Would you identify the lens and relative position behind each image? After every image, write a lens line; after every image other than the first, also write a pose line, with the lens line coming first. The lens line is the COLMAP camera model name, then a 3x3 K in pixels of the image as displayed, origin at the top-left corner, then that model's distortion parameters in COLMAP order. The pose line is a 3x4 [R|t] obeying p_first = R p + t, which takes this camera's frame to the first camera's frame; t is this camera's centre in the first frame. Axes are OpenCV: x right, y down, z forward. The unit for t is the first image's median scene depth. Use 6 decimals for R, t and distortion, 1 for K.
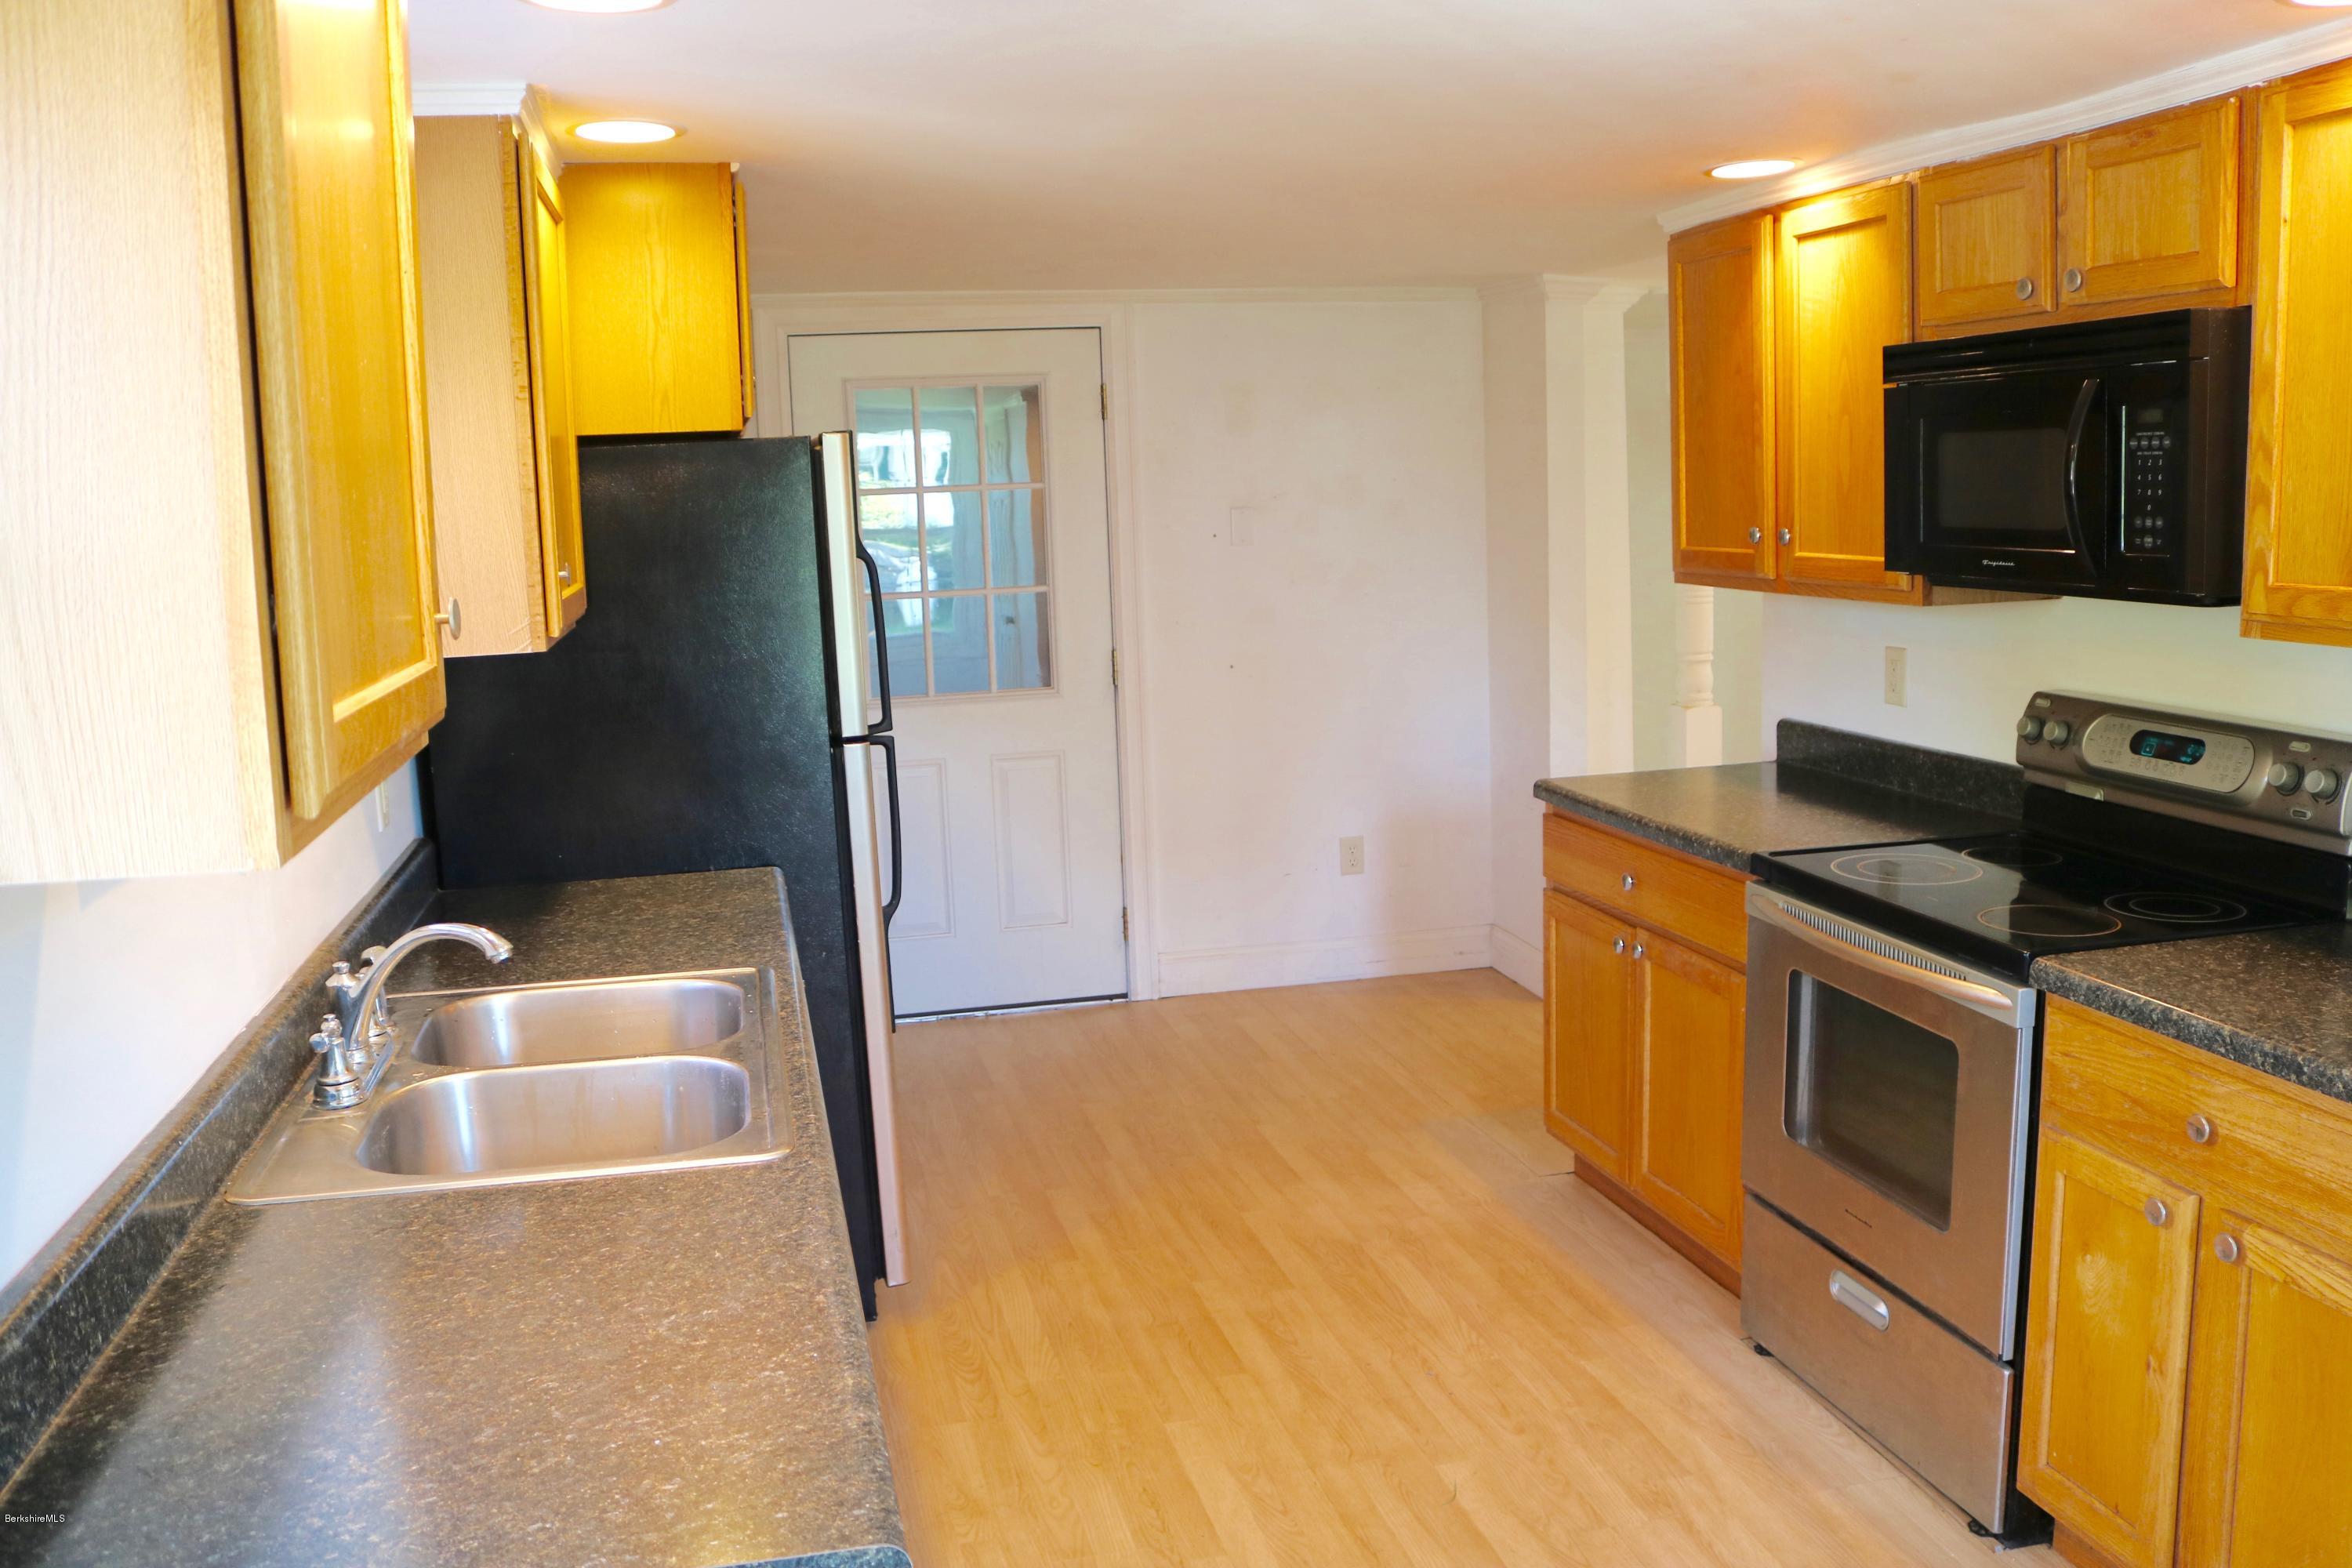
lens RADIAL K [[1949.2, 0, 1182.6], [0, 1949.2, 792.8], [0, 0, 1]] dist [-0.159255, 0.131842]
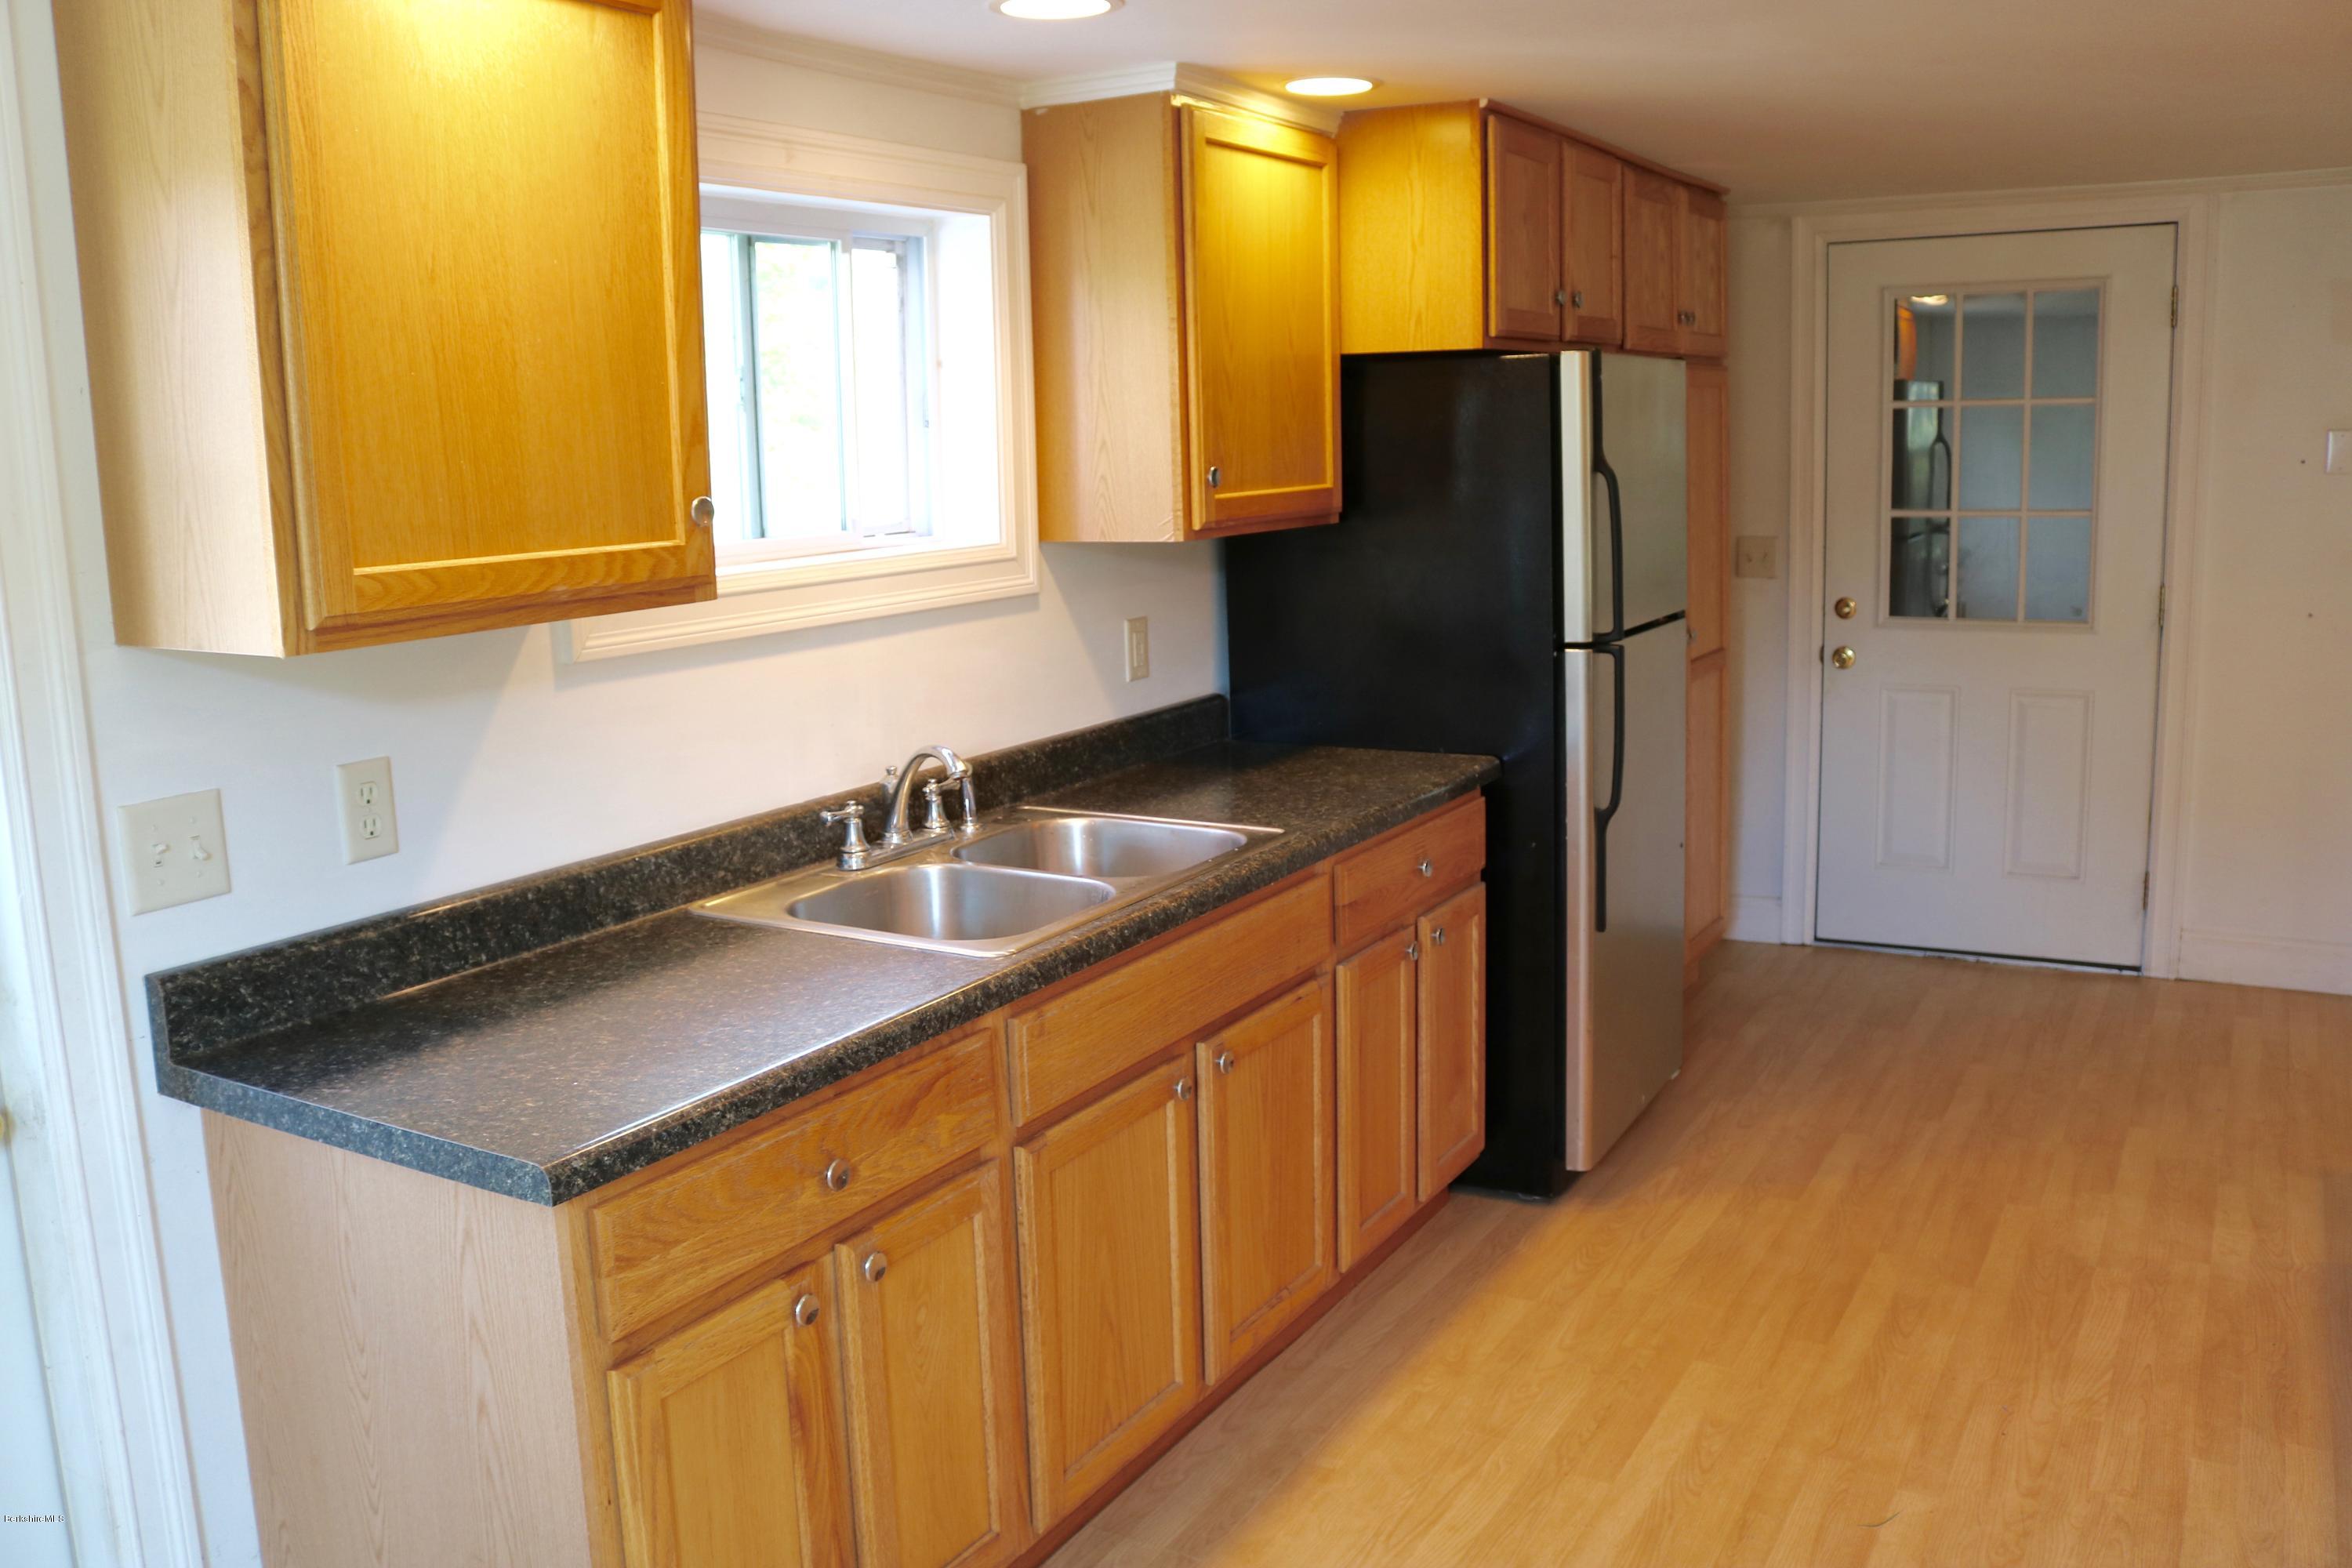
lens RADIAL K [[1955.7, 0, 1187.4], [0, 1955.7, 783.9], [0, 0, 1]] dist [-0.156764, 0.127603]
pose [[0.722059, 0.132808, -0.678965, 0.394808], [-0.099449, 0.991134, 0.088108, -0.024386], [0.684647, 0.003904, 0.728865, 0.092672]]
